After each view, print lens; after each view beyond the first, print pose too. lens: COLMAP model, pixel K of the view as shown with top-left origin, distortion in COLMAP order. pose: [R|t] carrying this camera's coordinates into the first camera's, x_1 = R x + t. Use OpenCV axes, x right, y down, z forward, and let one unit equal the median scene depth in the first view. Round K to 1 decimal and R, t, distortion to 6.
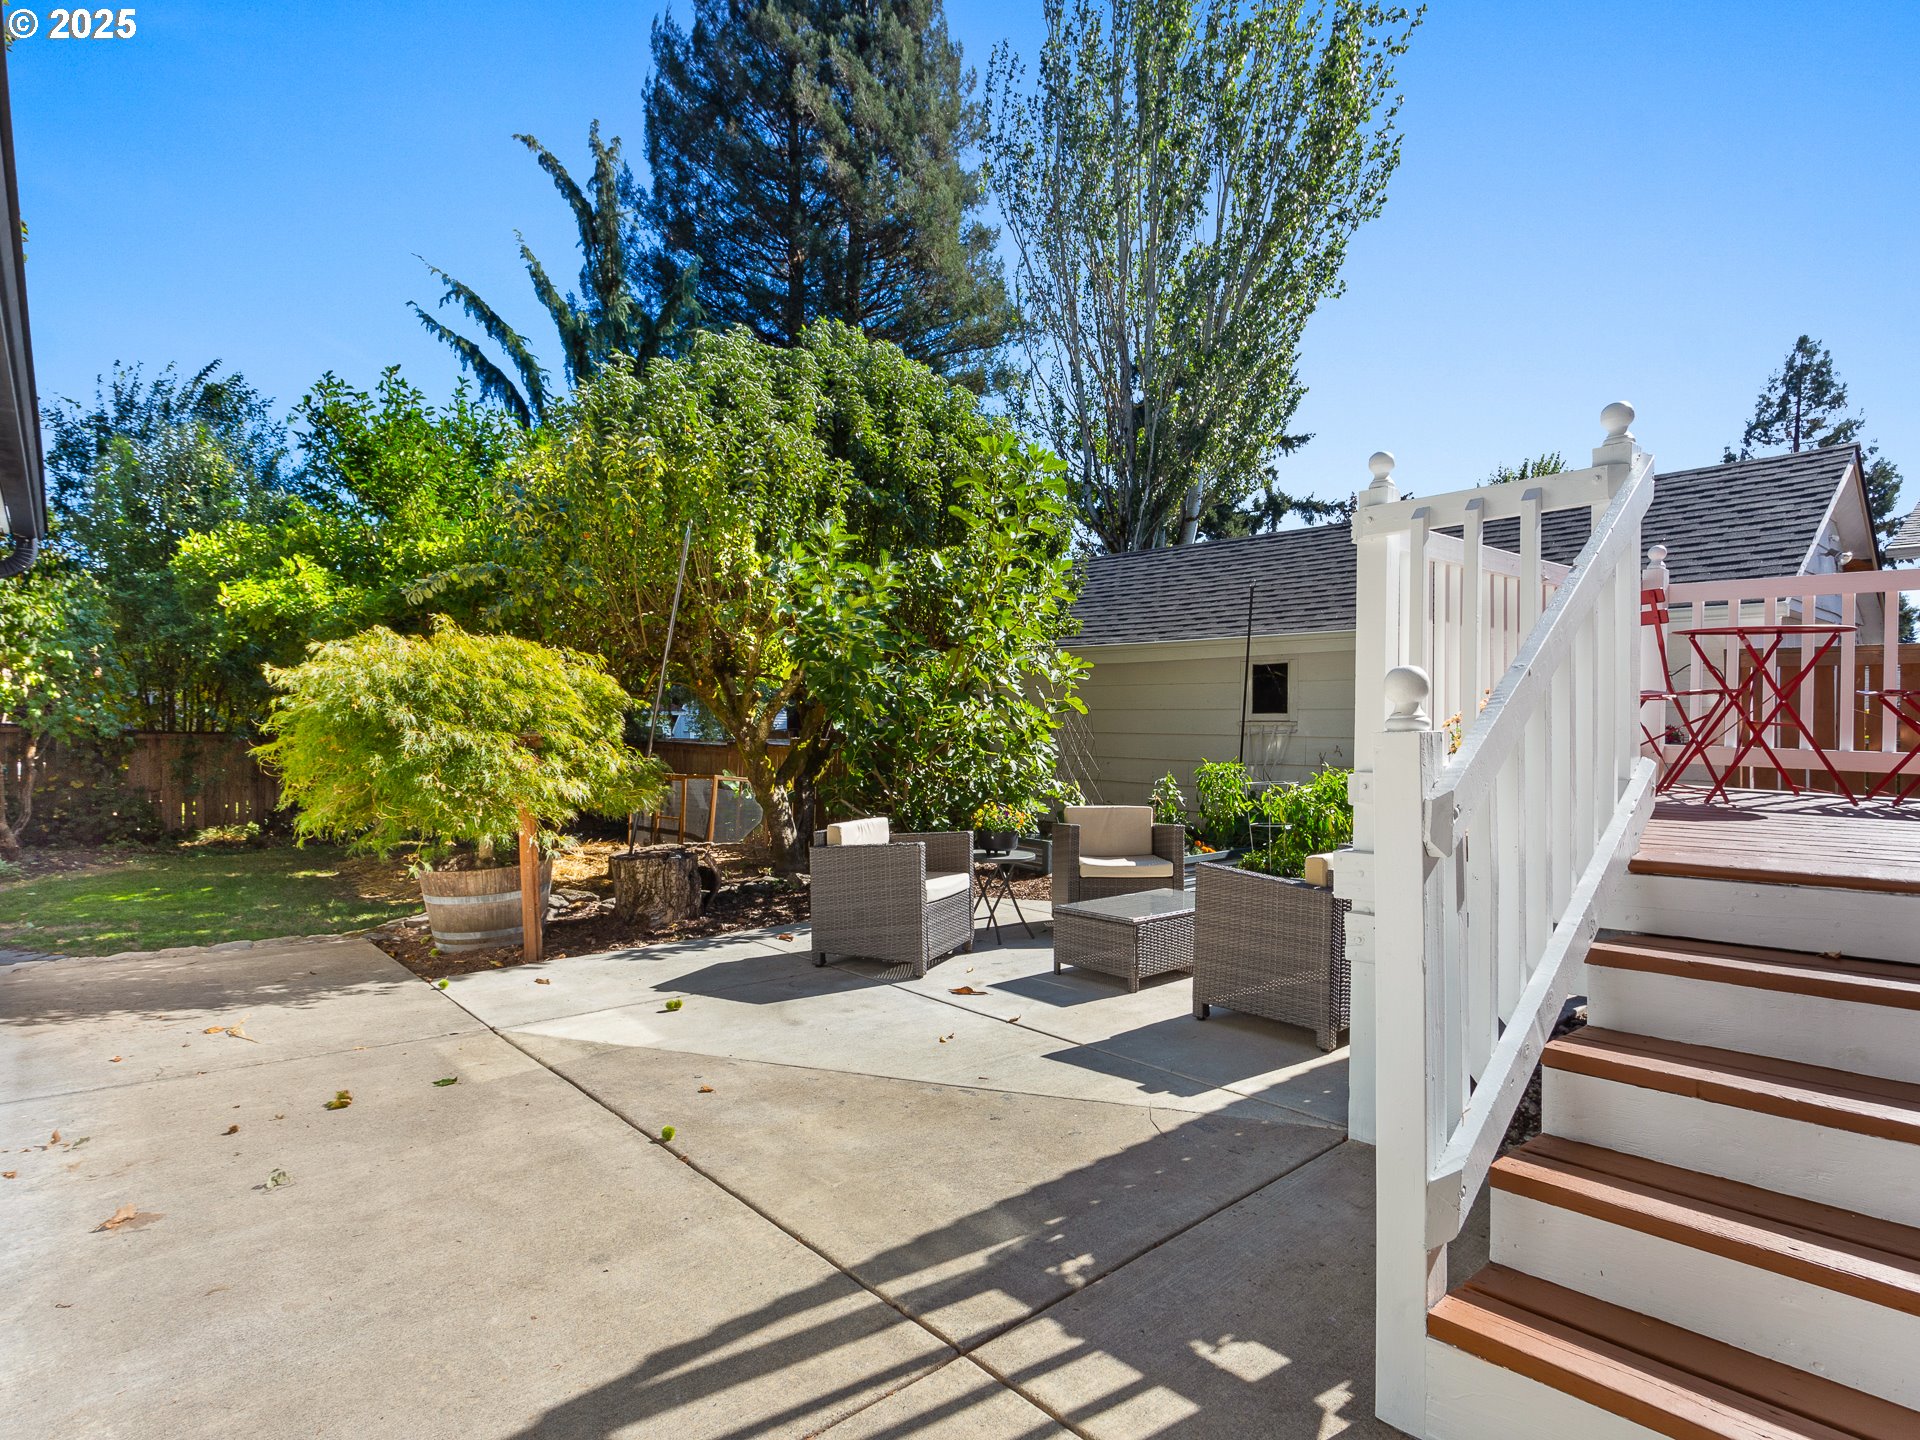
lens RADIAL K [[1019.6, 0, 958.1], [0, 1019.6, 730.0], [0, 0, 1]] dist [0.000928, 0.000796]
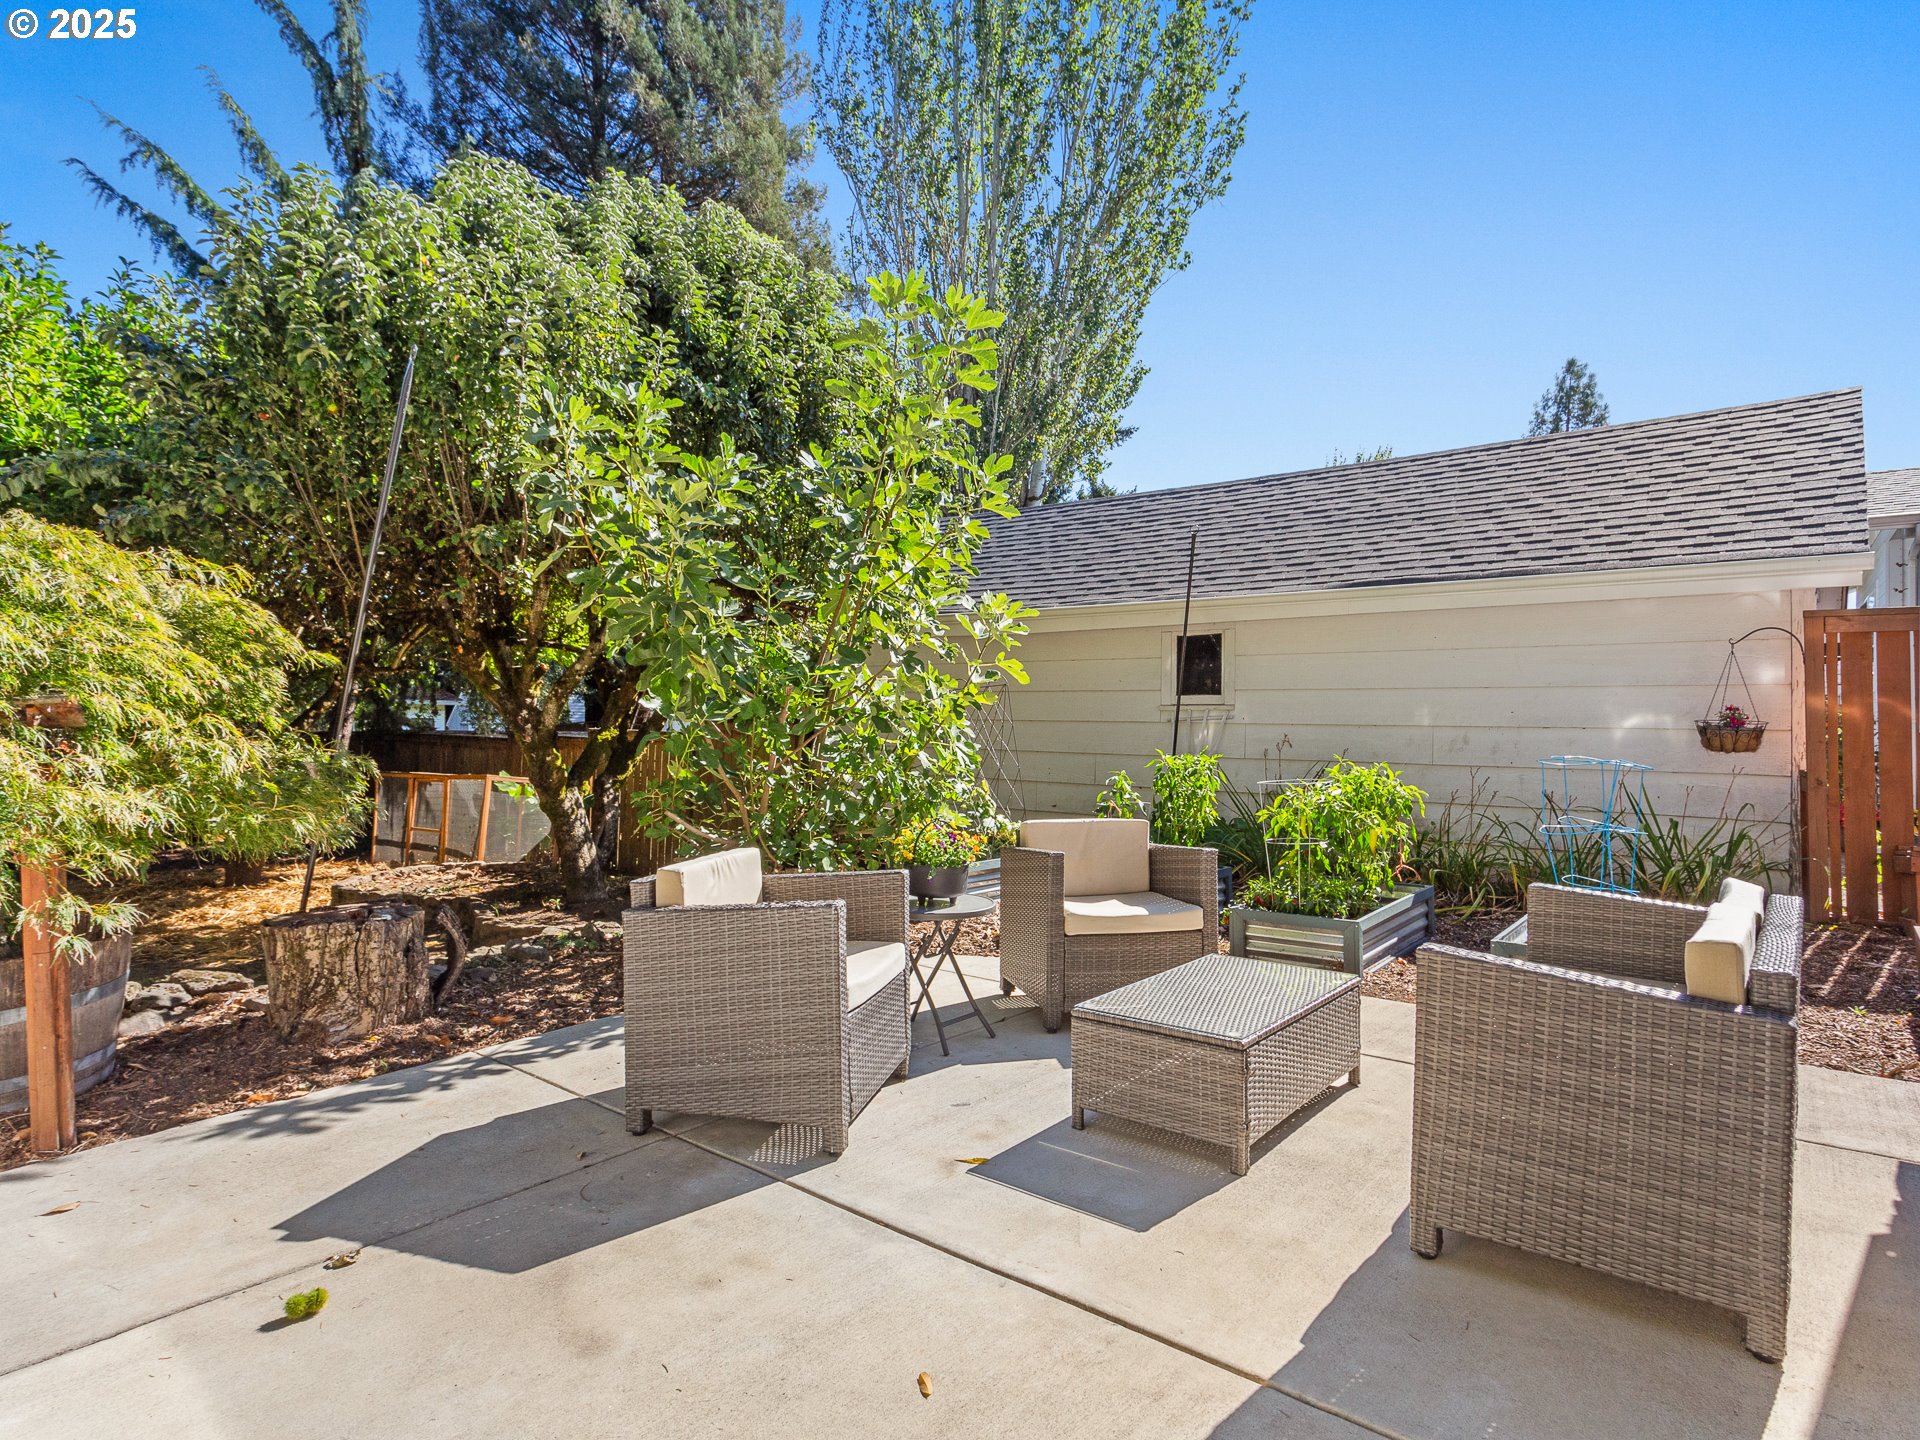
lens RADIAL K [[1070.6, 0, 960.0], [0, 1070.6, 720.0], [0, 0, 1]] dist [-0.045788, 0.029103]
pose [[0.985312, 0.001318, 0.170757, -0.032006], [-0.000716, 0.999993, -0.003585, 0.008012], [-0.170761, 0.003410, 0.985307, 0.206342]]
